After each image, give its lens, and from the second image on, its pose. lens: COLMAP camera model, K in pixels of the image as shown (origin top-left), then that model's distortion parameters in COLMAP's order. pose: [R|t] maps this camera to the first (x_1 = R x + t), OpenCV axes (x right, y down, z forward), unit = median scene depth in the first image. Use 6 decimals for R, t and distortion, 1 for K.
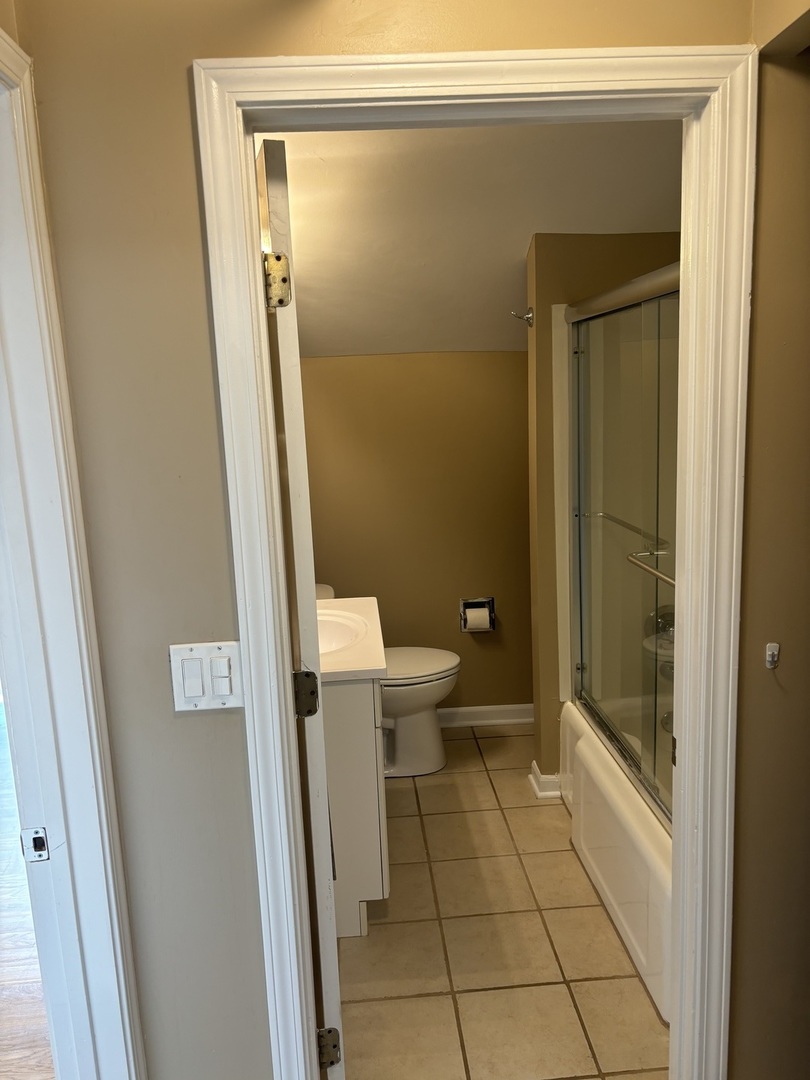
lens RADIAL K [[816.6, 0, 409.2], [0, 816.6, 533.6], [0, 0, 1]] dist [0.038470, -0.042628]
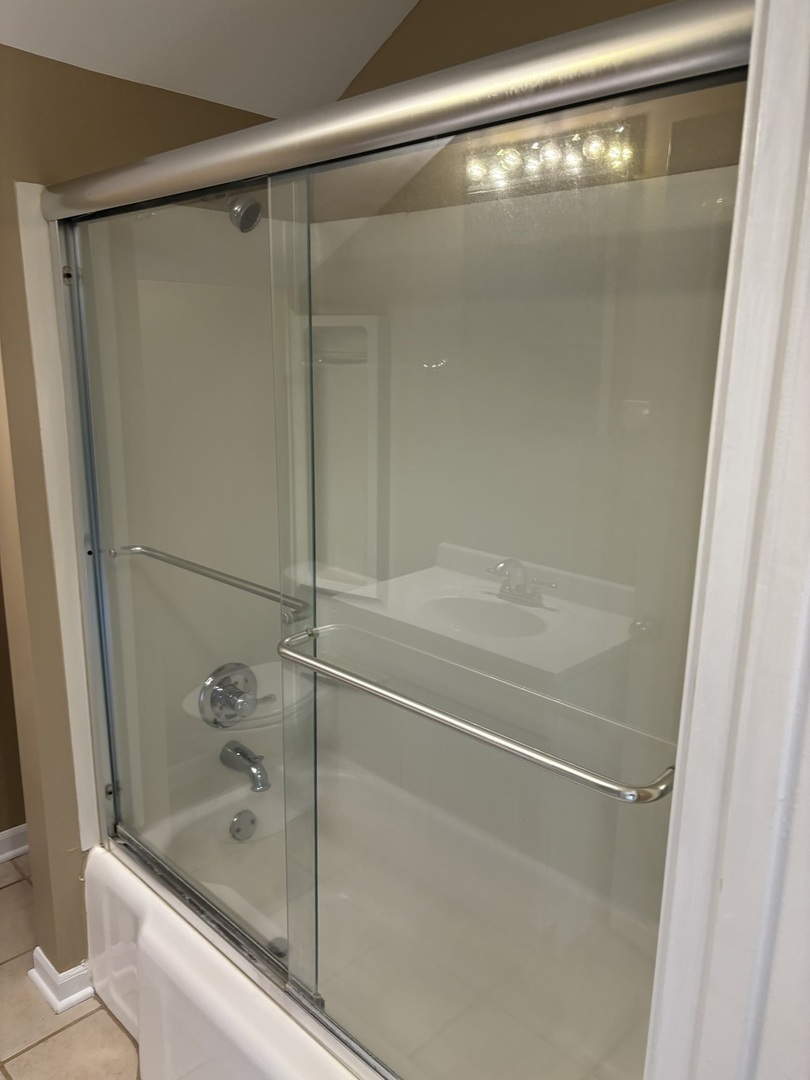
lens RADIAL K [[816.6, 0, 404.9], [0, 816.6, 554.1], [0, 0, 1]] dist [0.038470, -0.042628]
pose [[0.752116, -0.102007, 0.651088, -0.014627], [0.068153, 0.994690, 0.077111, -0.051019], [-0.655497, -0.013623, 0.755075, 0.380181]]
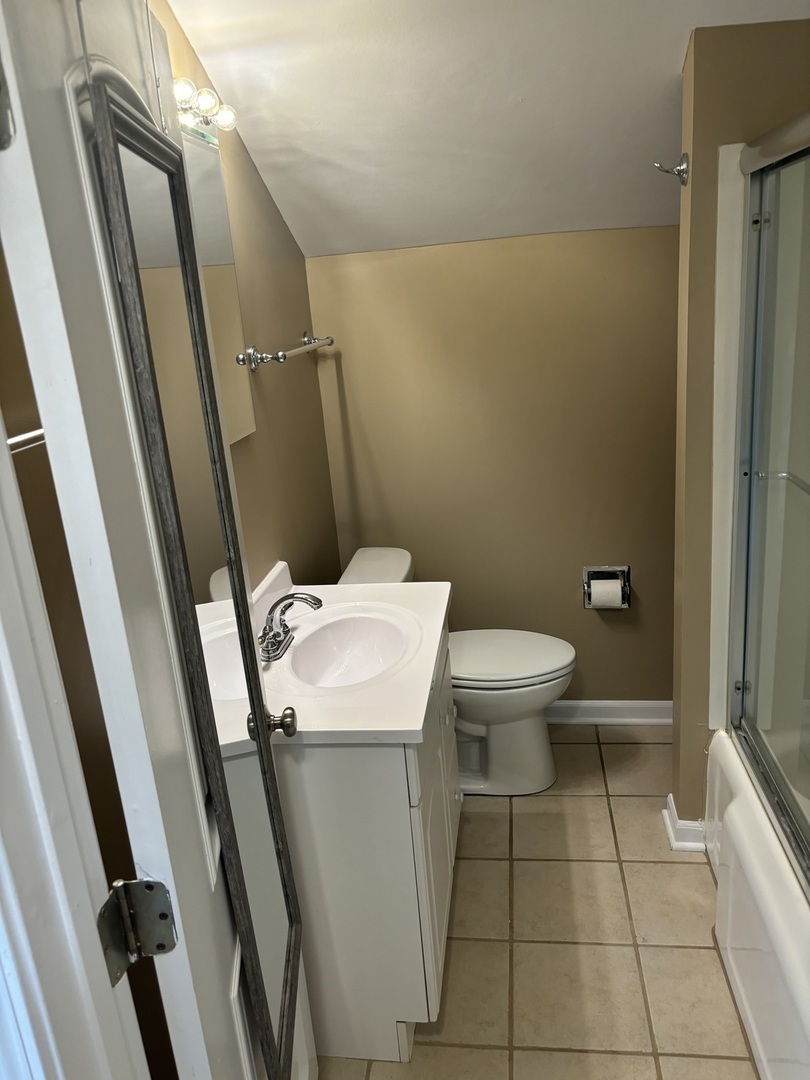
lens RADIAL K [[816.6, 0, 400.6], [0, 816.6, 544.7], [0, 0, 1]] dist [0.038470, -0.042628]
pose [[0.977584, 0.021064, -0.209490, 0.068092], [0.007304, 0.990991, 0.133728, -0.055882], [0.210419, -0.132260, 0.968623, 0.268886]]
